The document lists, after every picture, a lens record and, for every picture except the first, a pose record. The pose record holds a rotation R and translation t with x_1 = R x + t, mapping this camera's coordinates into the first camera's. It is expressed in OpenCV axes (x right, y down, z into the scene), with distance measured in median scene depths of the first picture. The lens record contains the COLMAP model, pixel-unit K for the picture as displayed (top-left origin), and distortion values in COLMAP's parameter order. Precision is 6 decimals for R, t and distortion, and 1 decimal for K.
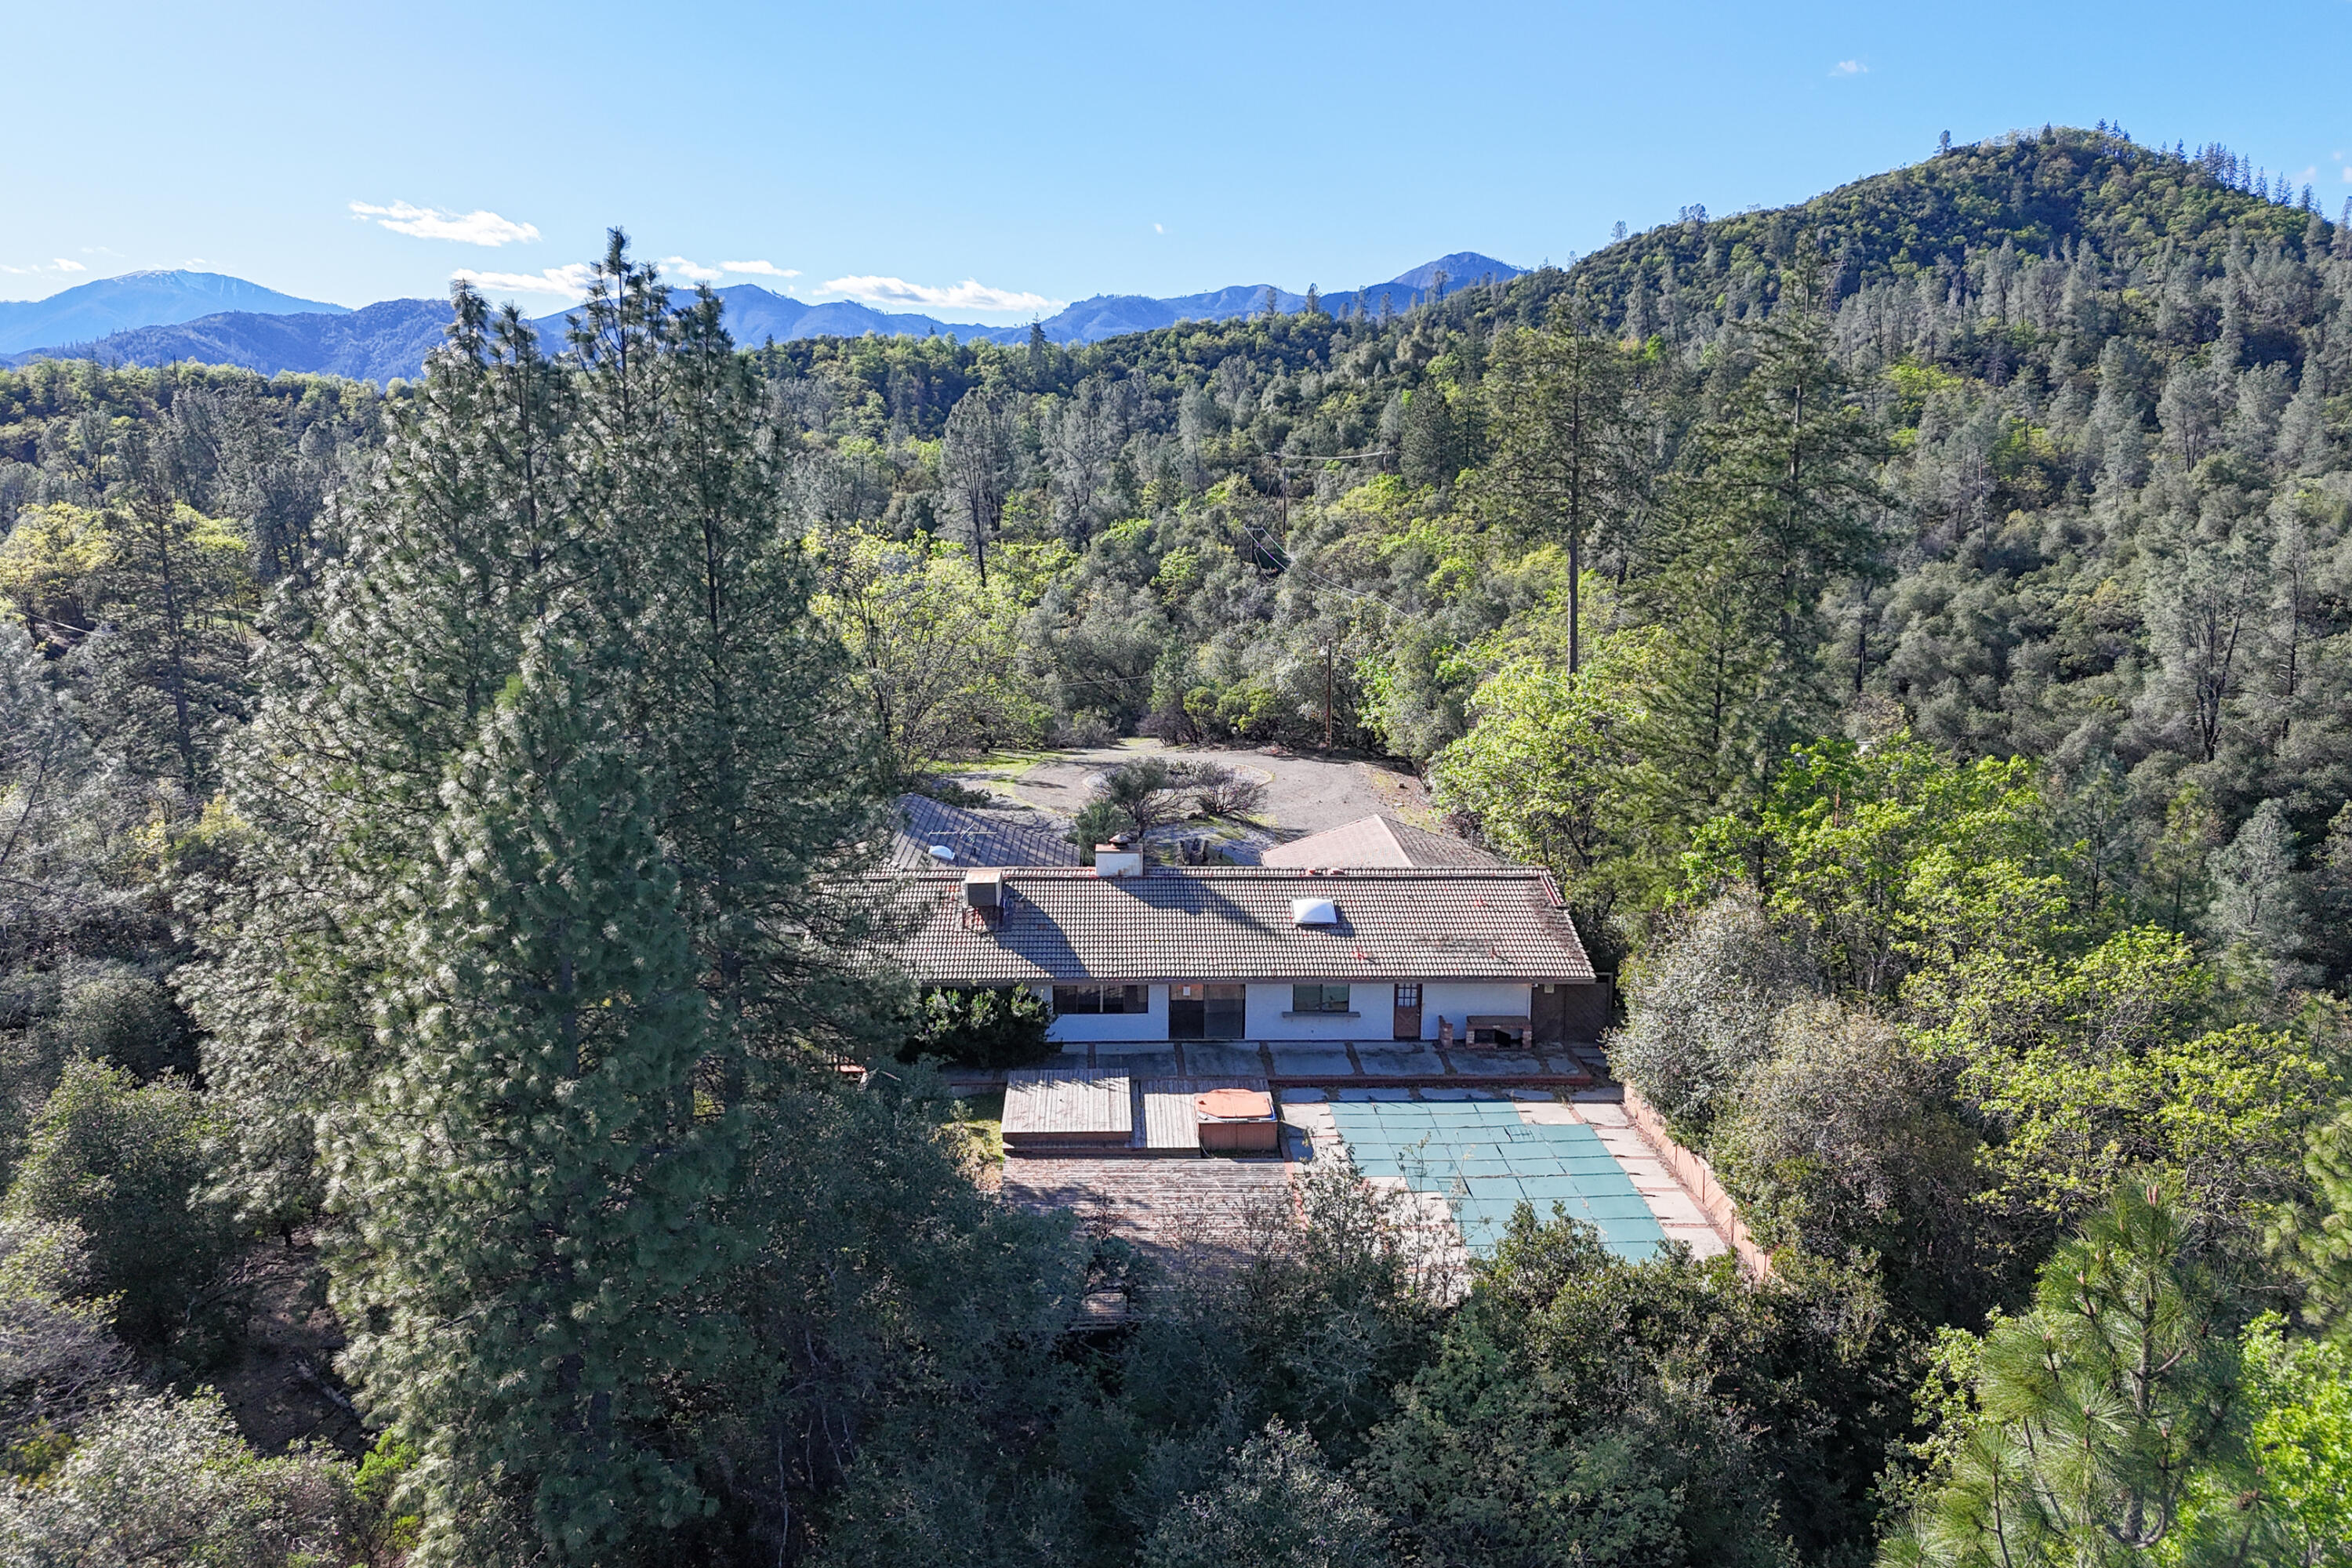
lens RADIAL K [[1754.5, 0, 1183.8], [0, 1754.5, 744.2], [0, 0, 1]] dist [0.071911, -0.063614]
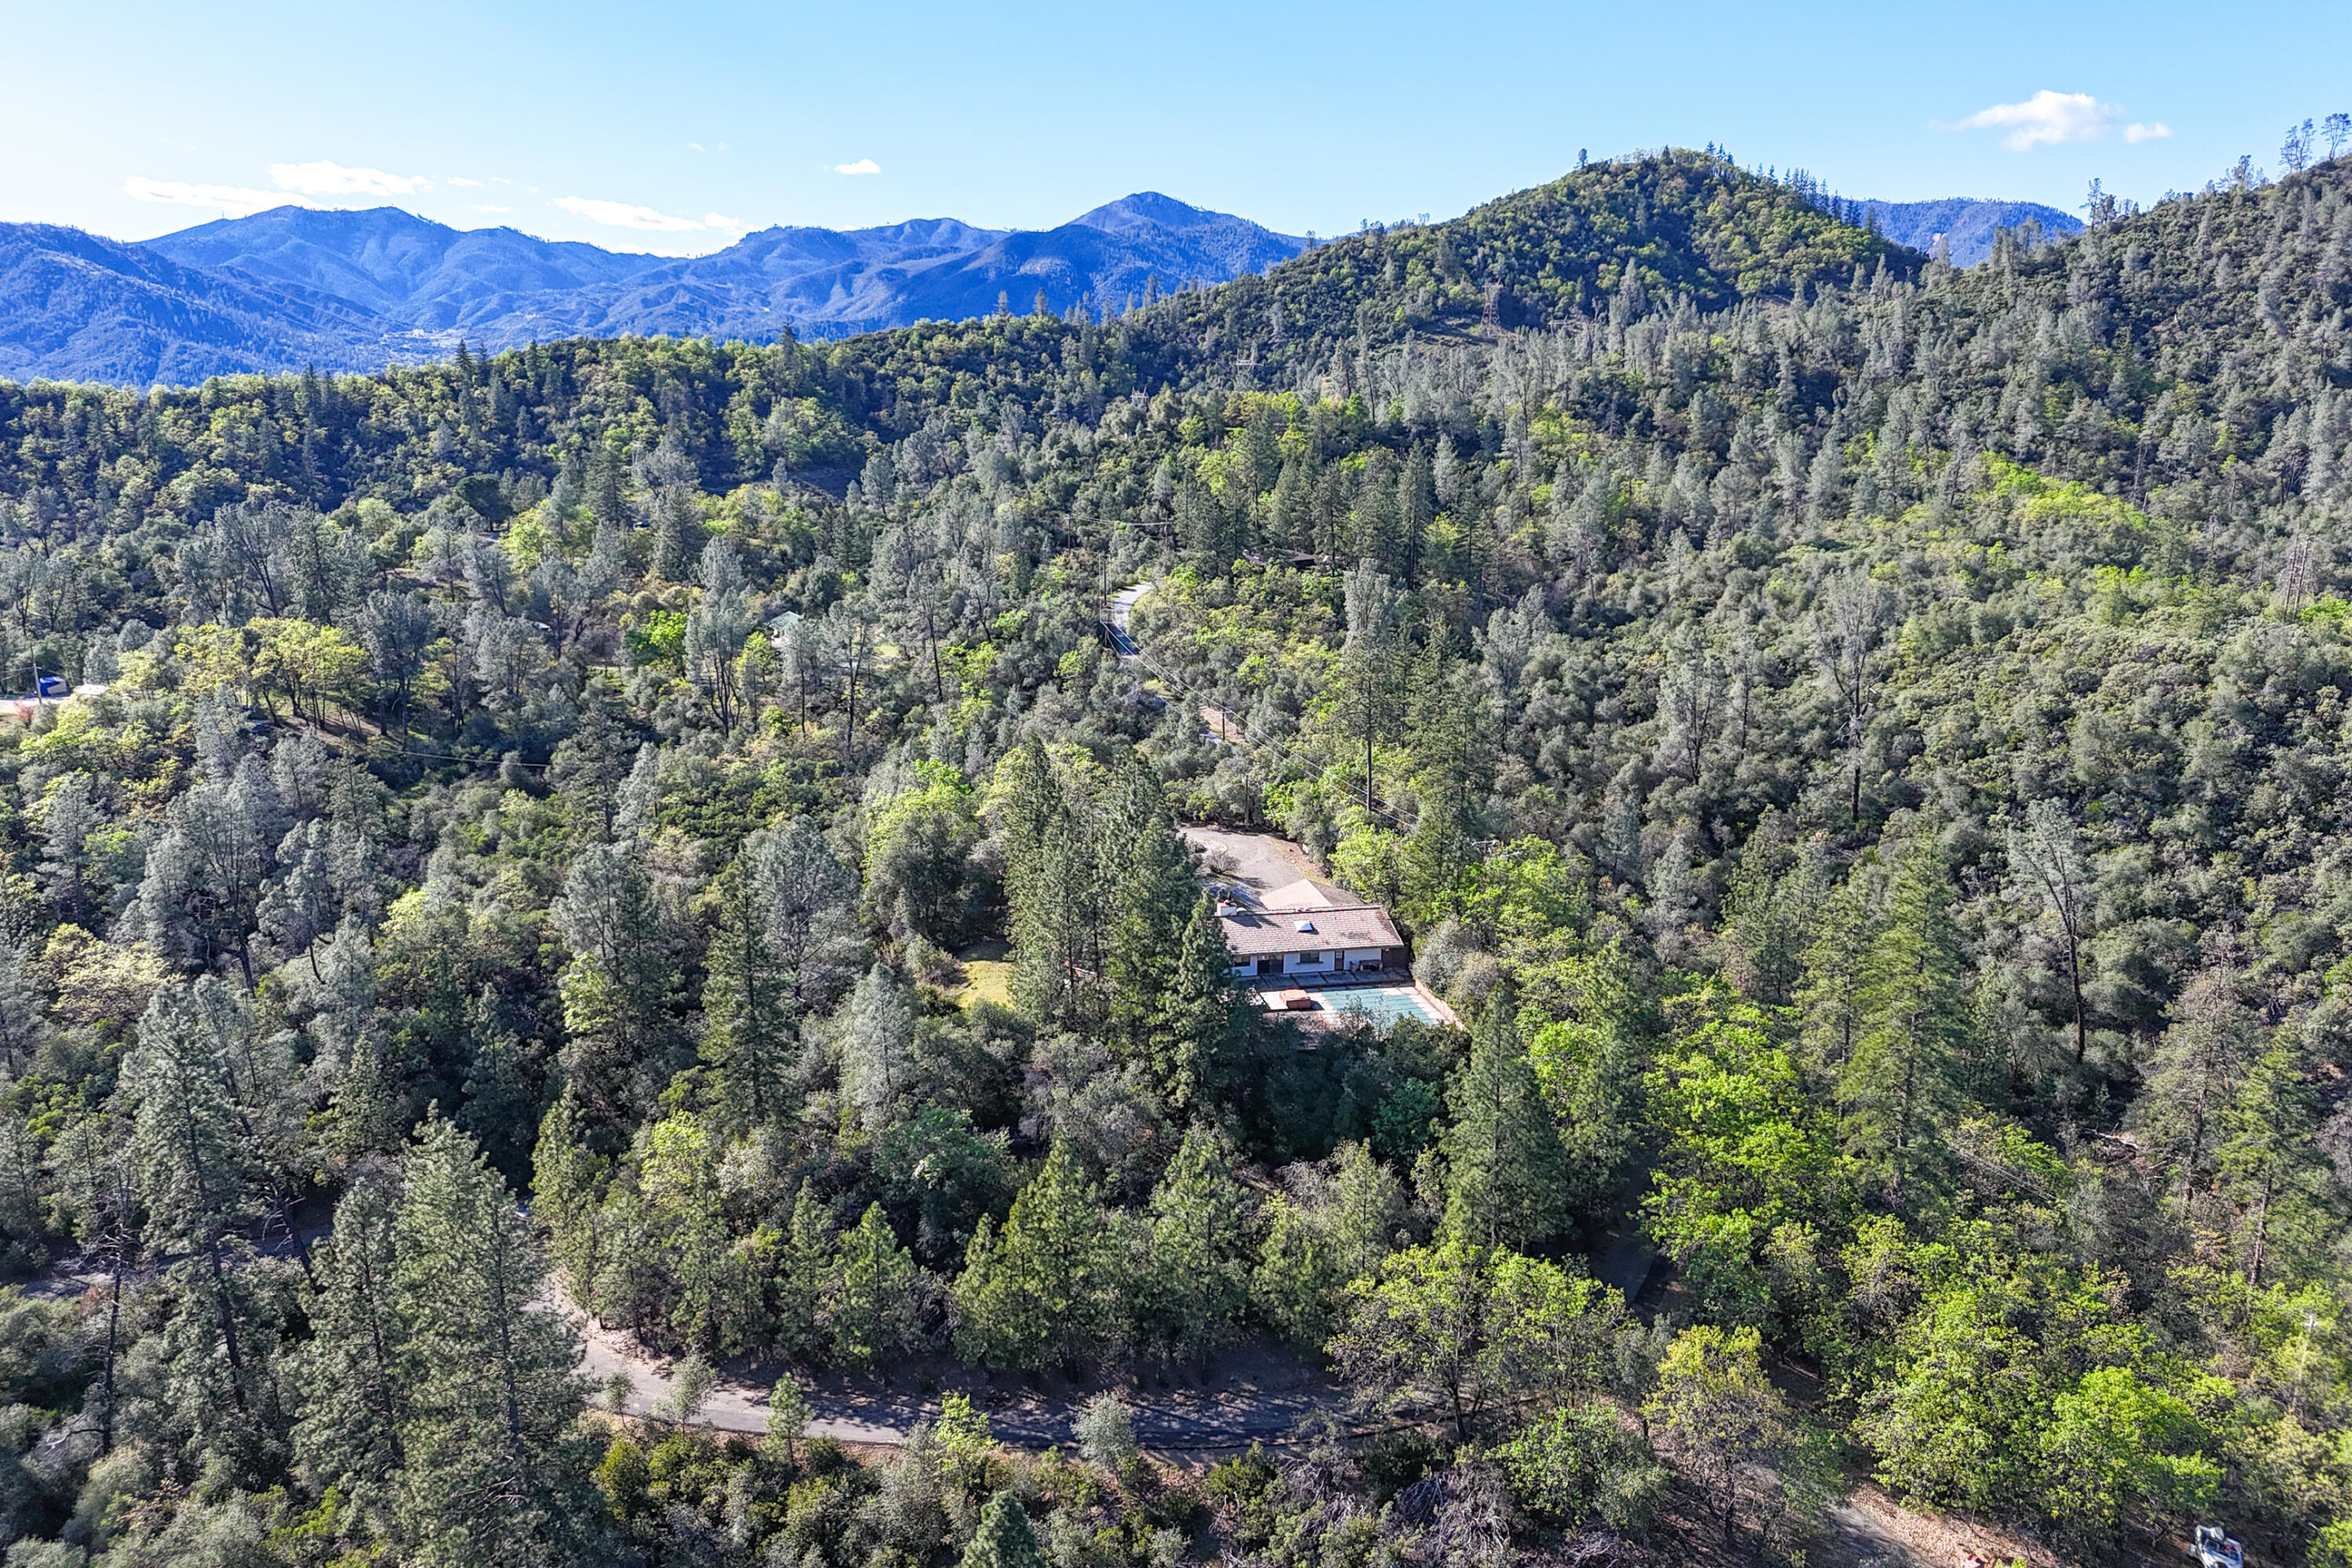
lens RADIAL K [[1754.5, 0, 1183.8], [0, 1754.5, 744.2], [0, 0, 1]] dist [0.071911, -0.063614]
pose [[0.984948, -0.034261, 0.169420, -0.060019], [0.028078, 0.998854, 0.038754, -0.031927], [-0.170554, -0.033413, 0.984782, -0.176876]]
